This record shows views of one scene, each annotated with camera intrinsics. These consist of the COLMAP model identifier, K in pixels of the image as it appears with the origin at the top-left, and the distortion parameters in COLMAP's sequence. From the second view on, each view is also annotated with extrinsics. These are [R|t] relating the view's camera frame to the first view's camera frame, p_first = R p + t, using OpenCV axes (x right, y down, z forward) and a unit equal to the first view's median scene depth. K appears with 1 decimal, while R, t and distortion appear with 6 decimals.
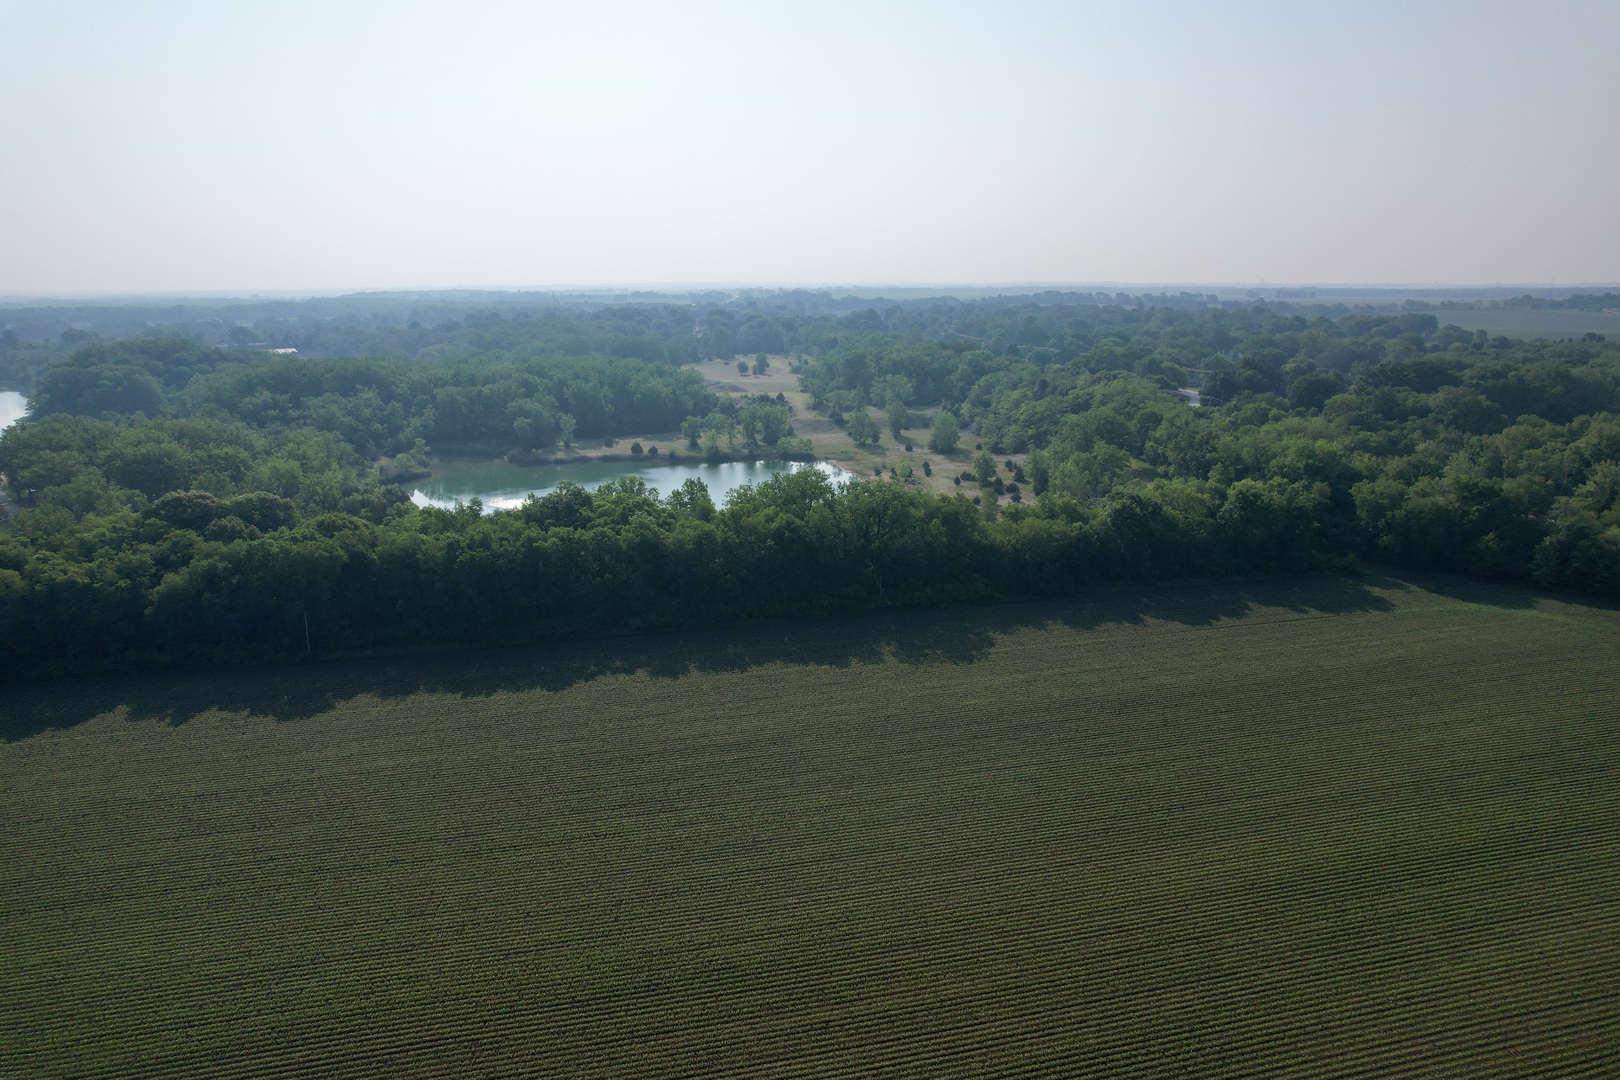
lens RADIAL K [[1031.8, 0, 812.0], [0, 1031.8, 541.5], [0, 0, 1]] dist [-0.080804, 0.070936]
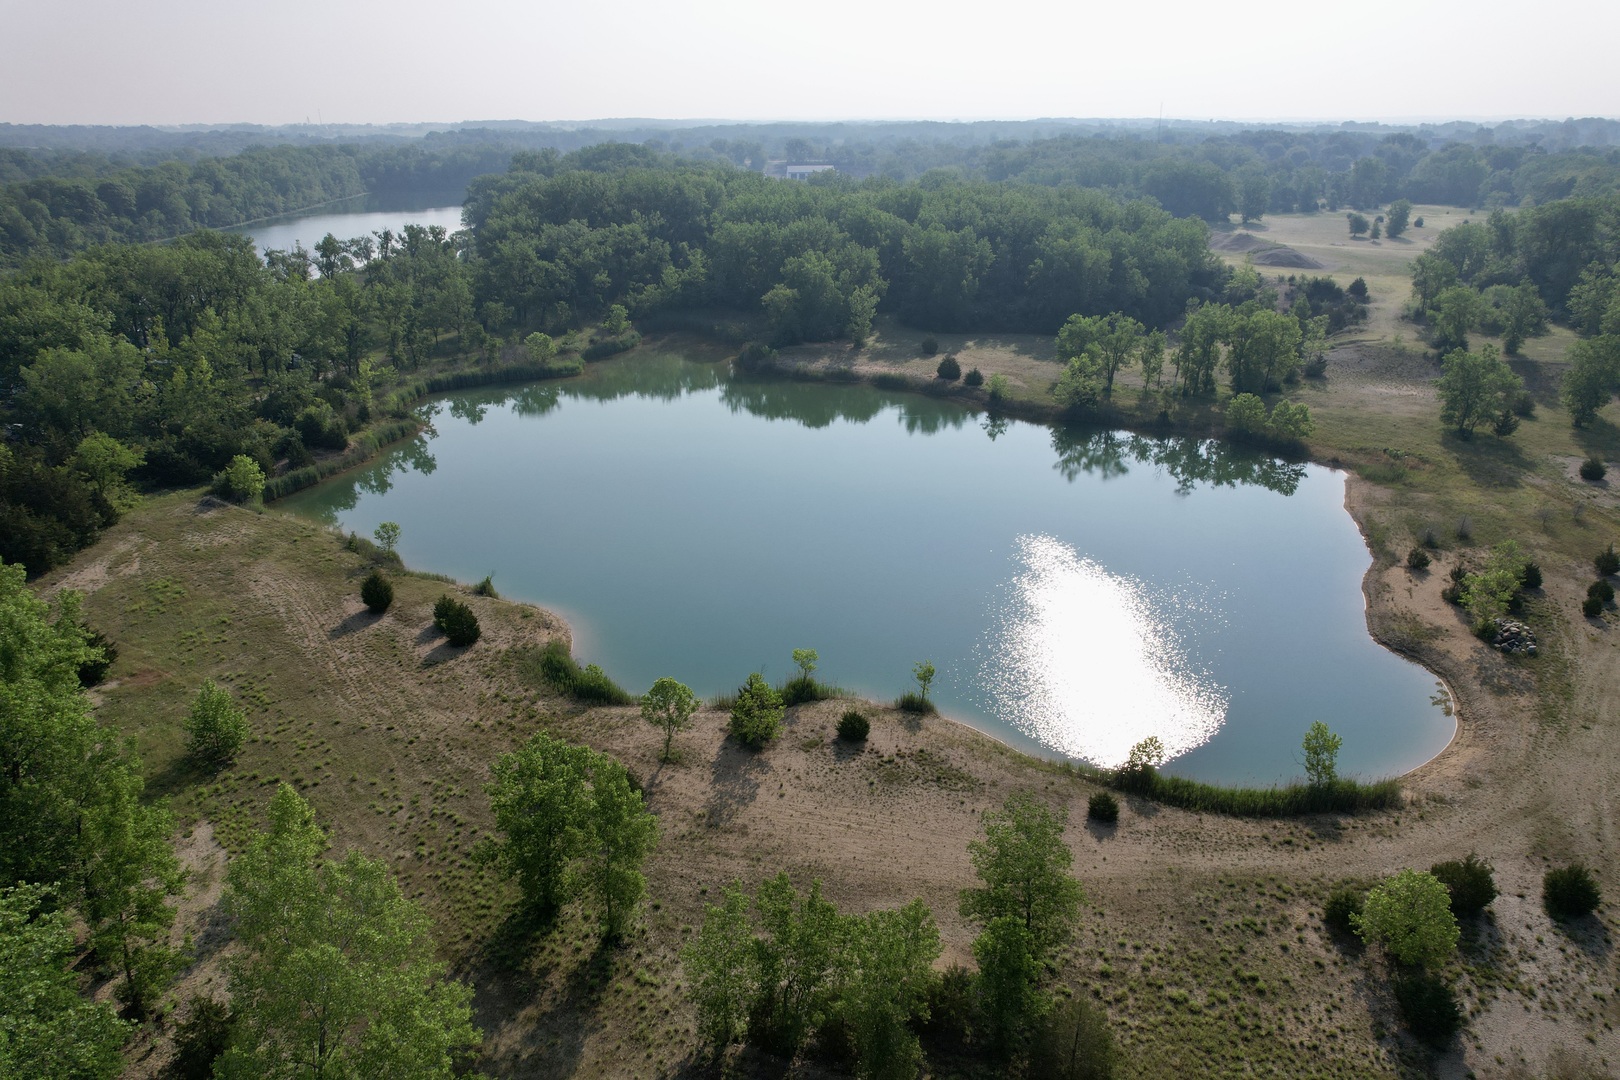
lens RADIAL K [[1031.8, 0, 812.0], [0, 1031.8, 541.5], [0, 0, 1]] dist [-0.080804, 0.070936]
pose [[0.796726, 0.232124, -0.557984, 0.019172], [-0.146404, 0.969926, 0.194449, -0.023190], [0.586339, -0.073231, 0.806749, 0.131190]]
